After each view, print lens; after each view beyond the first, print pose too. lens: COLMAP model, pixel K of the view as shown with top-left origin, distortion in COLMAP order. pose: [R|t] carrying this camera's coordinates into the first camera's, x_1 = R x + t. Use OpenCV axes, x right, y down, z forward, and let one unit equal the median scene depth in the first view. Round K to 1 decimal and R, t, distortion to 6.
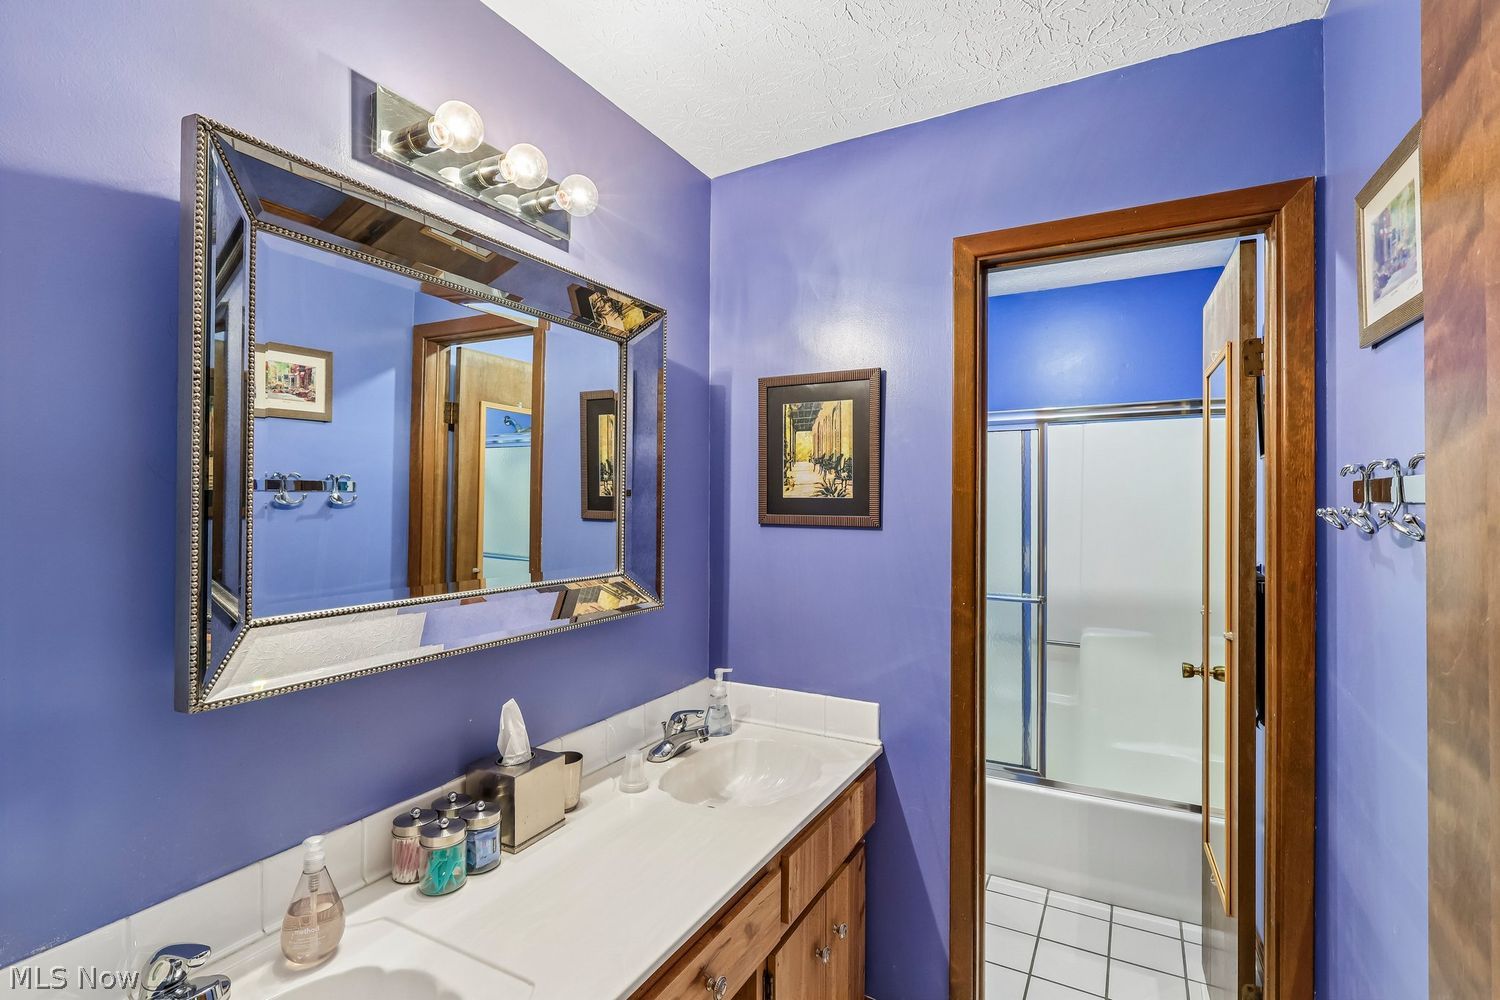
lens RADIAL K [[692.0, 0, 753.1], [0, 692.0, 495.3], [0, 0, 1]] dist [-0.000929, -0.000051]
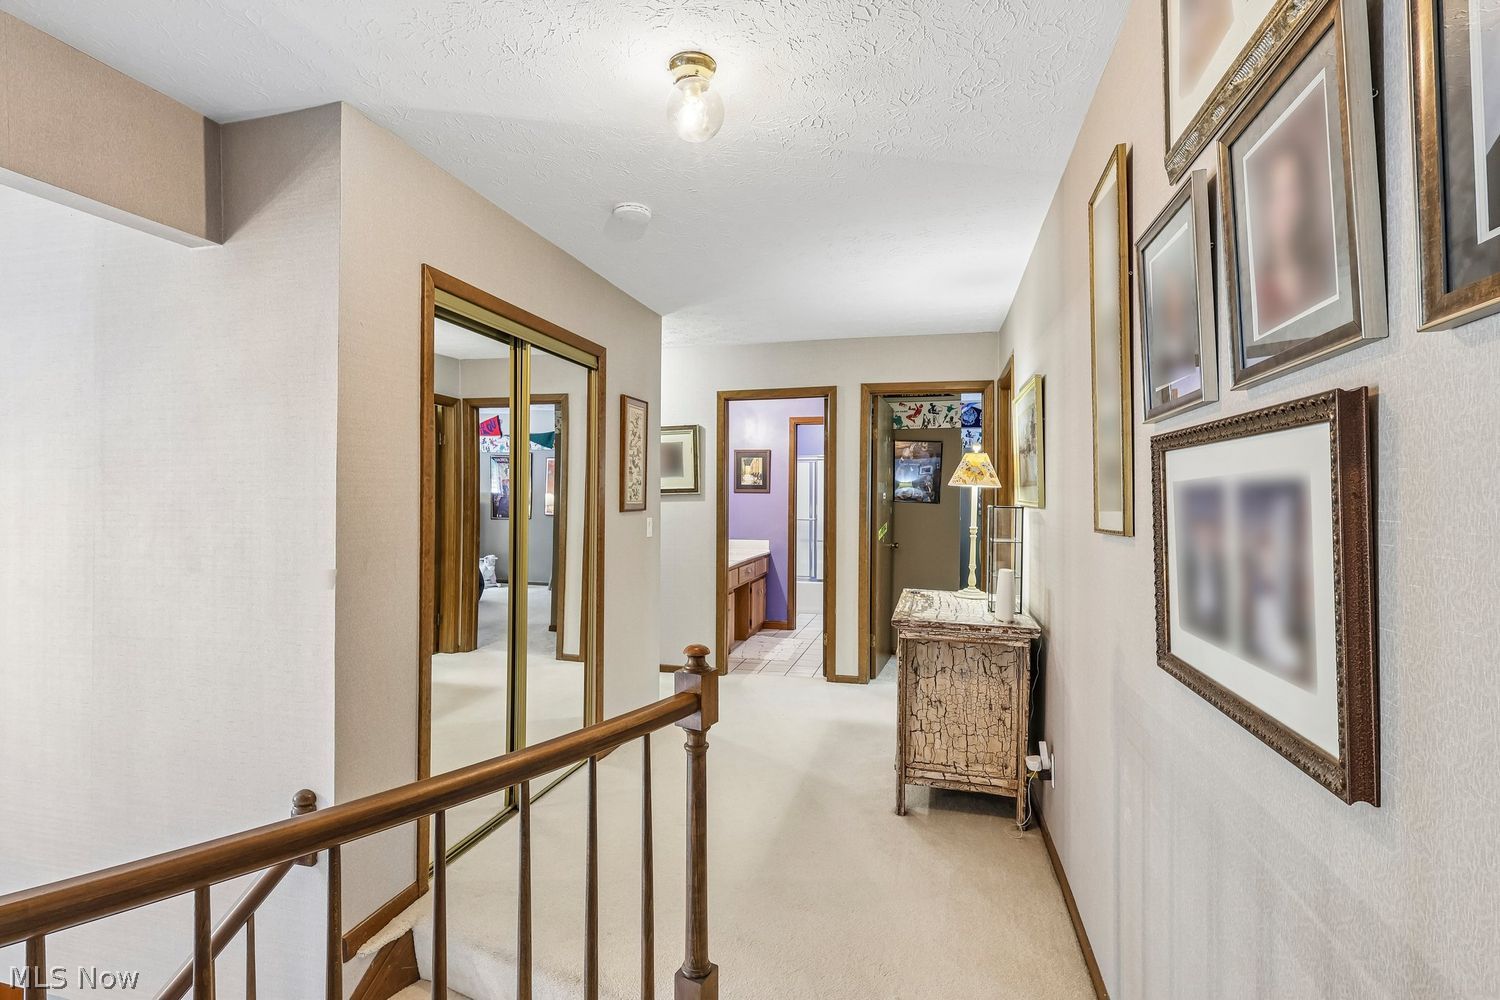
lens RADIAL K [[692.0, 0, 747.6], [0, 692.0, 494.7], [0, 0, 1]] dist [-0.000929, -0.000051]
pose [[0.969182, 0.004623, 0.246302, -0.805158], [-0.002276, 0.999949, -0.009816, 0.091024], [-0.246335, 0.008953, 0.969143, -2.447301]]
